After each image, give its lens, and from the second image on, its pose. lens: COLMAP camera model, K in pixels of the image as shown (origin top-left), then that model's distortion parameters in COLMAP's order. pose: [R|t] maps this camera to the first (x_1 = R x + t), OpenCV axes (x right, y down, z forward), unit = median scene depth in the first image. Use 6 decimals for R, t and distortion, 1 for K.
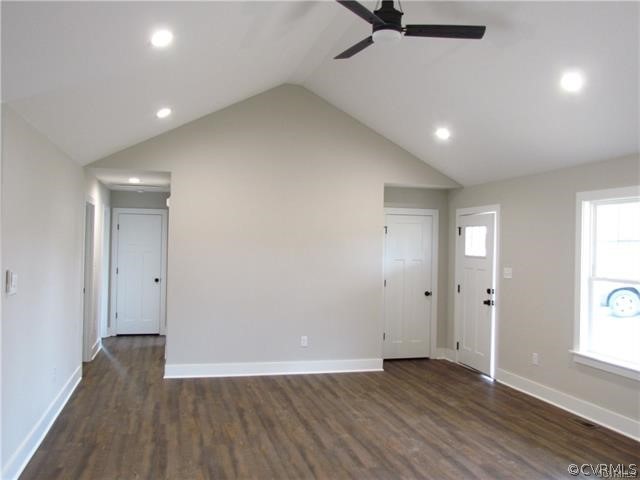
lens RADIAL K [[576.1, 0, 325.9], [0, 576.1, 238.5], [0, 0, 1]] dist [-0.036924, 0.017906]
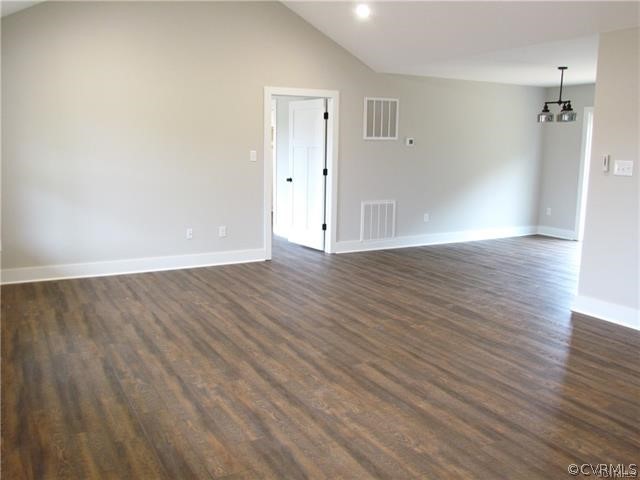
lens RADIAL K [[576.1, 0, 320.7], [0, 576.1, 241.1], [0, 0, 1]] dist [-0.036924, 0.017906]
pose [[-0.969917, 0.008570, -0.243286, 0.324933], [-0.030652, 0.987127, 0.156974, 0.050318], [0.241500, 0.159709, -0.957168, 1.634723]]
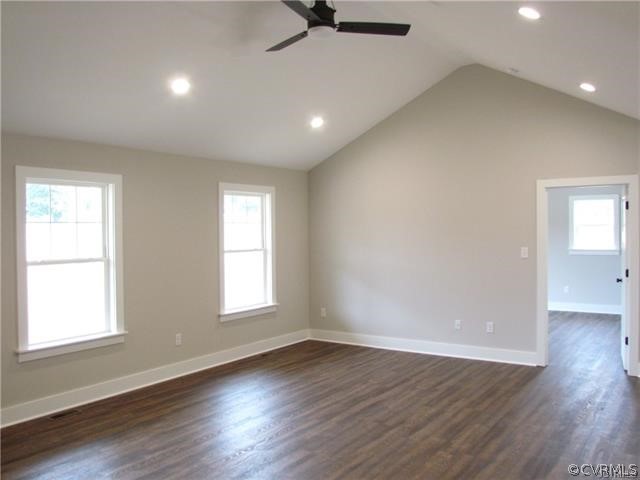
lens RADIAL K [[576.1, 0, 319.1], [0, 576.1, 243.1], [0, 0, 1]] dist [-0.036924, 0.017906]
pose [[-0.651417, -0.030195, 0.758118, -0.598156], [-0.006035, 0.999382, 0.034619, 0.003152], [-0.758696, 0.017976, -0.651197, 1.438943]]
